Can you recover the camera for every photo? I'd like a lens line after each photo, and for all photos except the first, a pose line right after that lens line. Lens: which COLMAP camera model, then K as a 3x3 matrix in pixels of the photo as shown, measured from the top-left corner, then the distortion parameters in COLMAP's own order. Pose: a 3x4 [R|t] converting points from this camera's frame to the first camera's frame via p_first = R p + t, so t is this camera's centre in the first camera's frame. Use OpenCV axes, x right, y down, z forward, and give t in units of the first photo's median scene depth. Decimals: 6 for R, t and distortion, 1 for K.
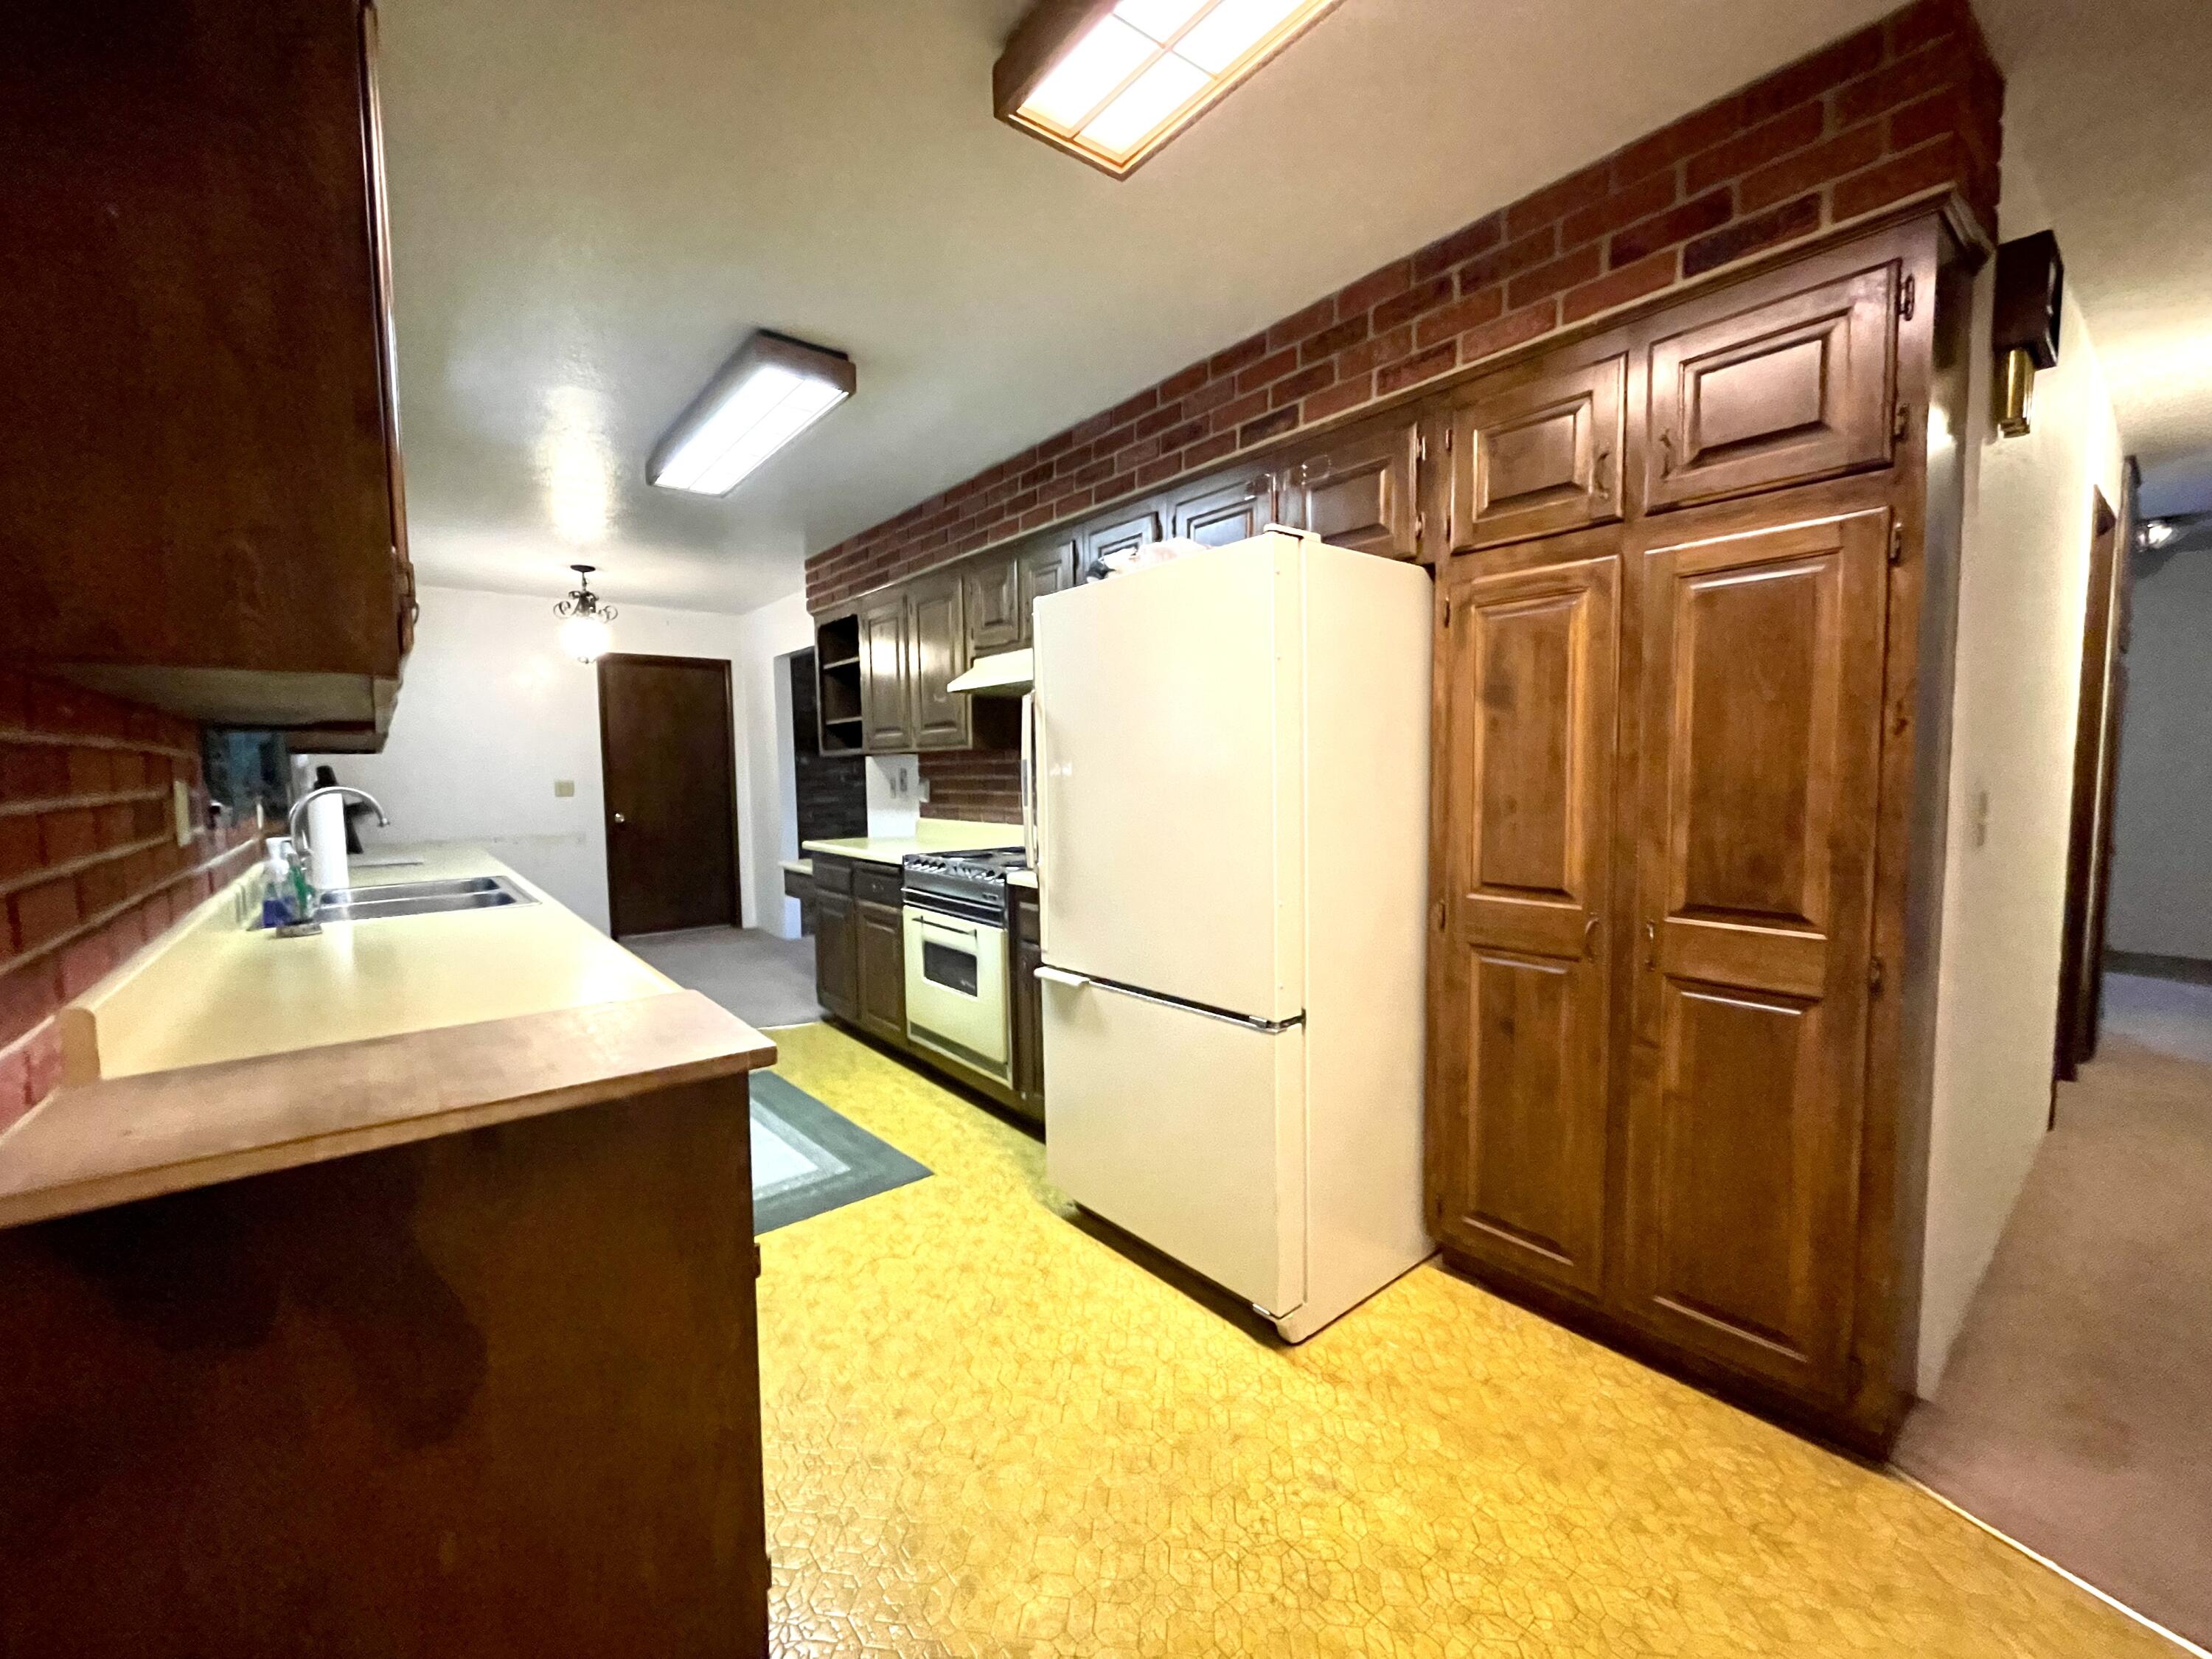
lens RADIAL K [[900.2, 0, 1105.1], [0, 900.2, 824.1], [0, 0, 1]] dist [-0.003926, 0.000293]
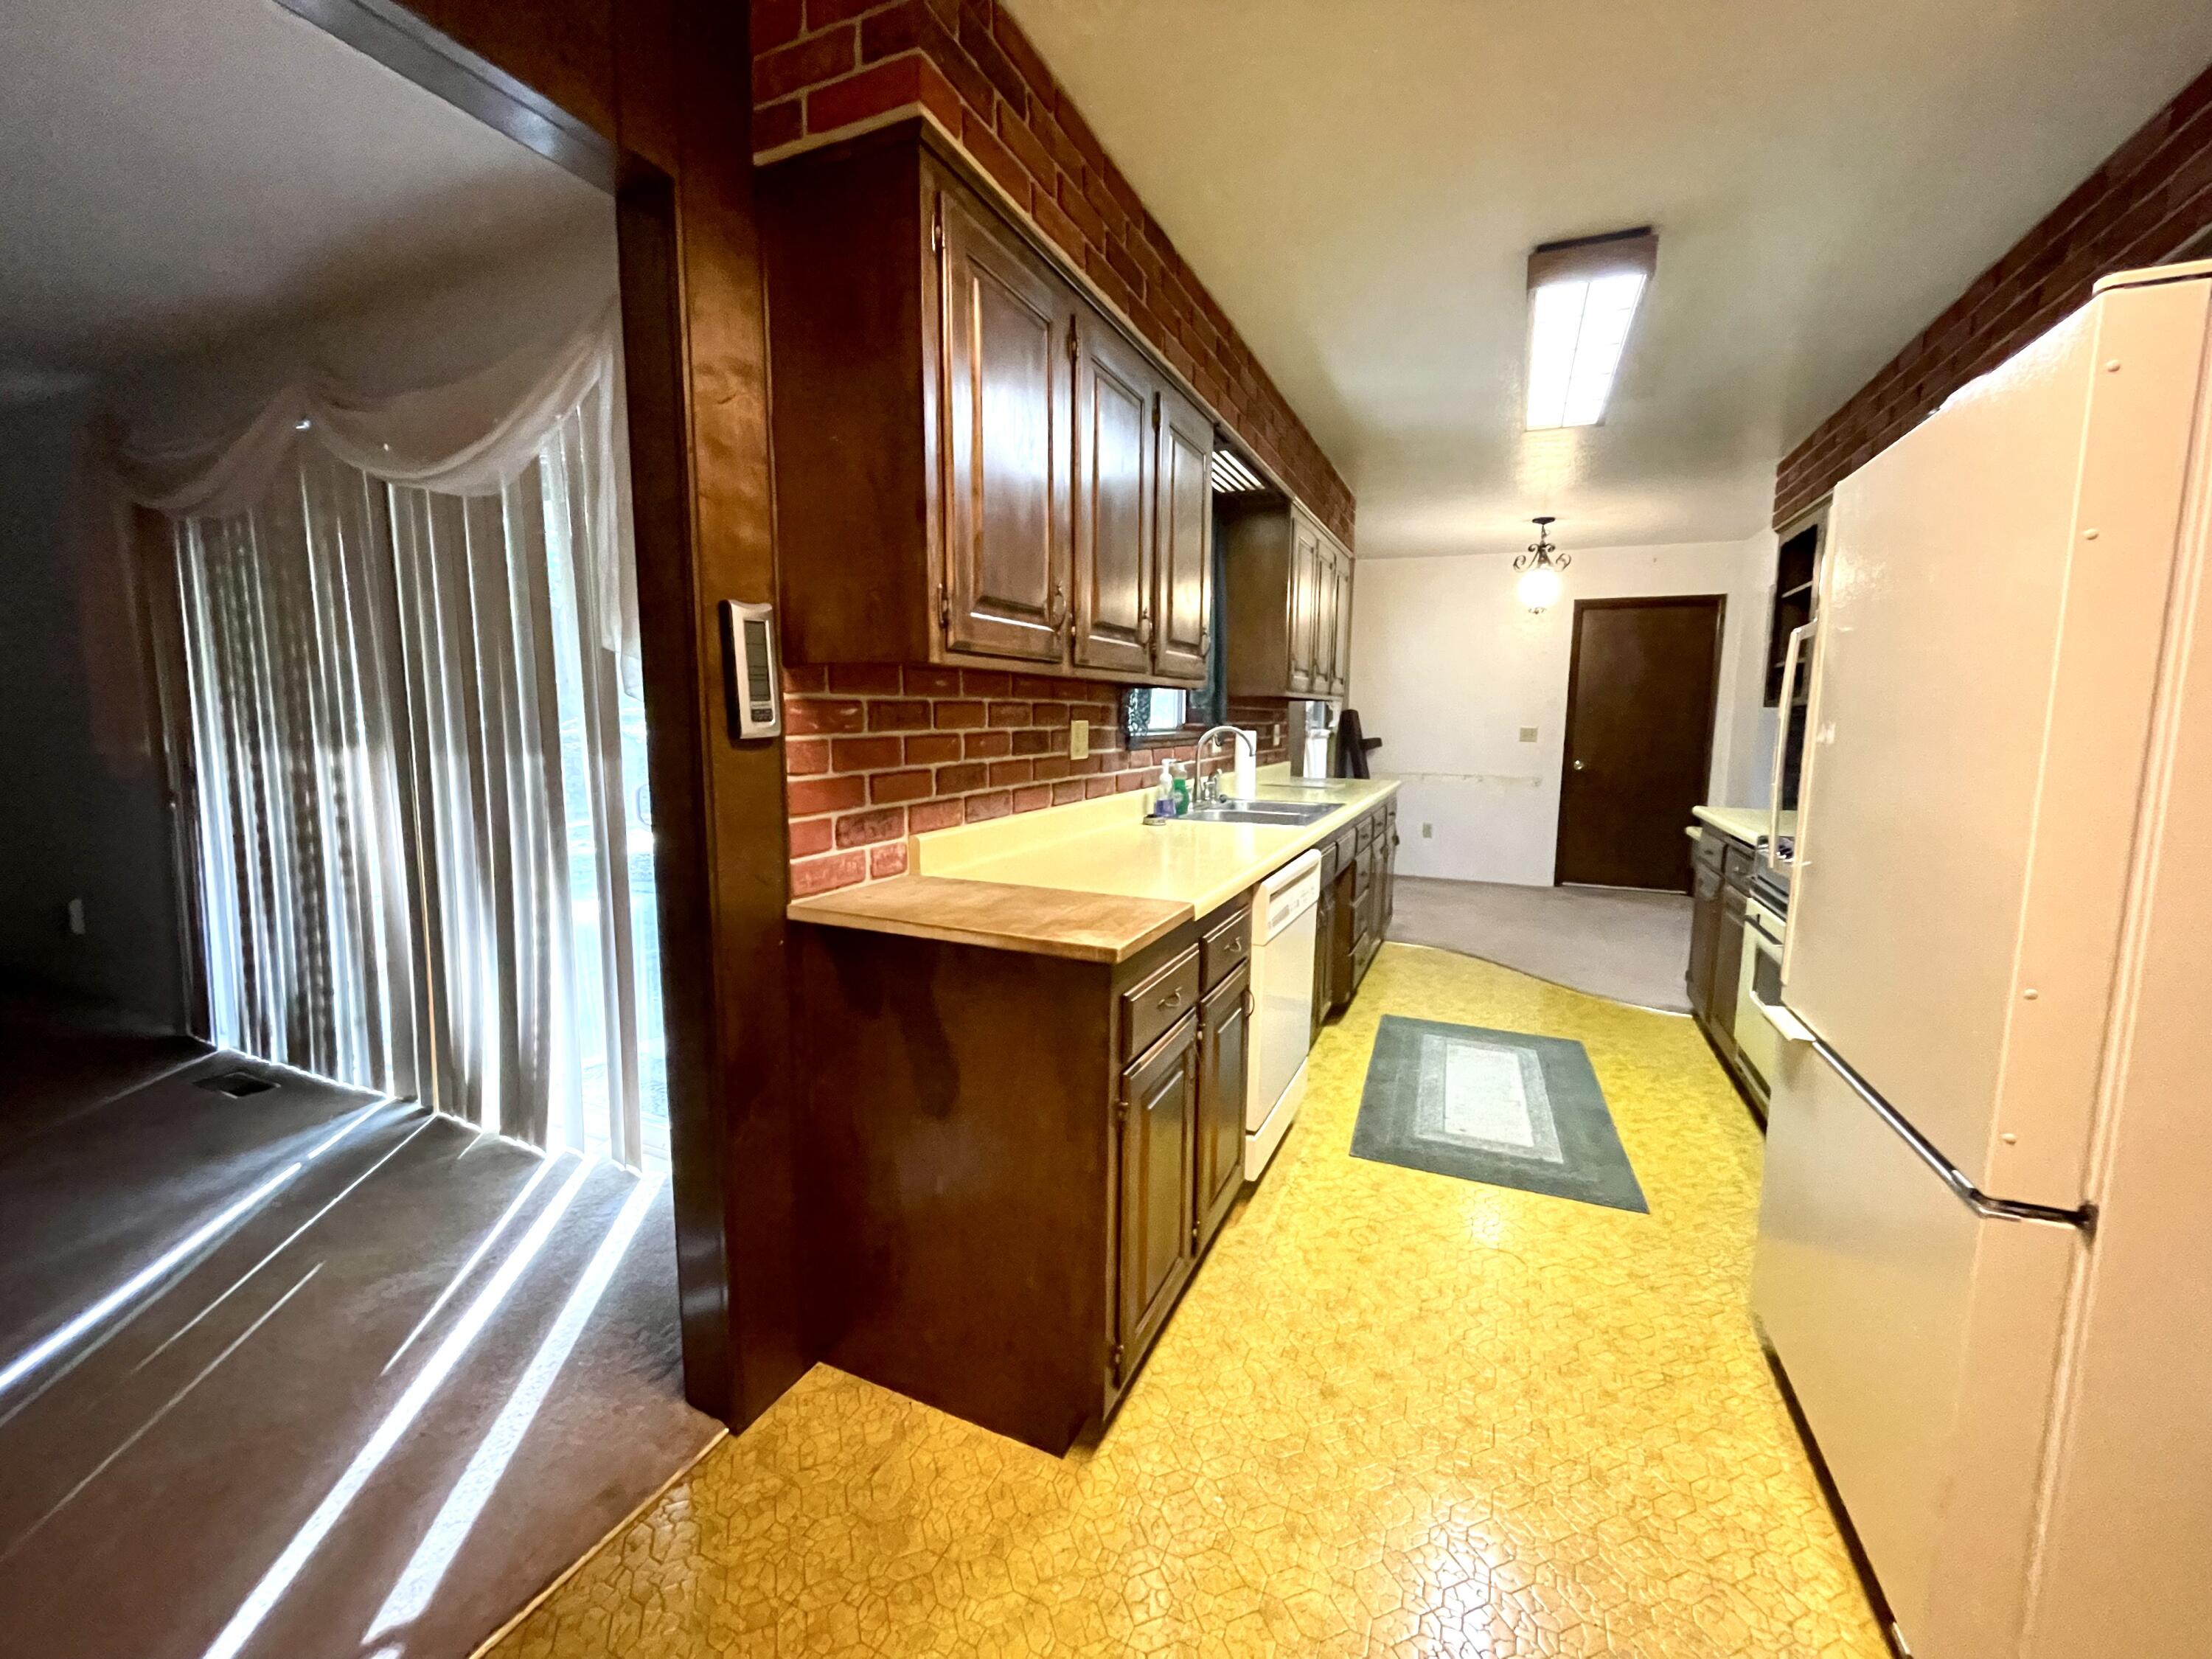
lens RADIAL K [[900.2, 0, 1103.5], [0, 900.2, 824.1], [0, 0, 1]] dist [-0.003926, 0.000293]
pose [[0.447331, 0.126487, -0.885379, 0.398295], [-0.072651, 0.991816, 0.104987, -0.028970], [0.891413, 0.017359, 0.452860, 0.239790]]
